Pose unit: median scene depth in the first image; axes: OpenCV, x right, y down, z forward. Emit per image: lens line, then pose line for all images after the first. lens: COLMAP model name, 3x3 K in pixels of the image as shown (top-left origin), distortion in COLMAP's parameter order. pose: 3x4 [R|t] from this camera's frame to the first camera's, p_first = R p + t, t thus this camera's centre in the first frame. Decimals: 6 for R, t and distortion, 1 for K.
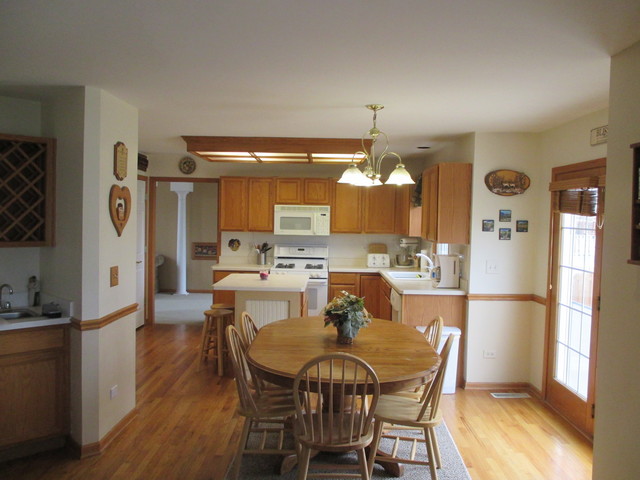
lens RADIAL K [[576.9, 0, 319.5], [0, 576.9, 240.8], [0, 0, 1]] dist [-0.033831, 0.010189]
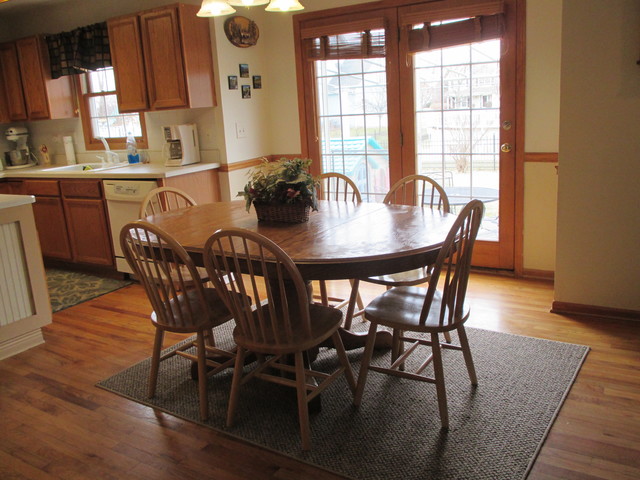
lens RADIAL K [[576.9, 0, 320.8], [0, 576.9, 240.4], [0, 0, 1]] dist [-0.033831, 0.010189]
pose [[0.512740, -0.249361, 0.821534, -0.416066], [0.116235, 0.968243, 0.221346, 0.028005], [-0.850639, -0.018002, 0.525441, 0.423480]]
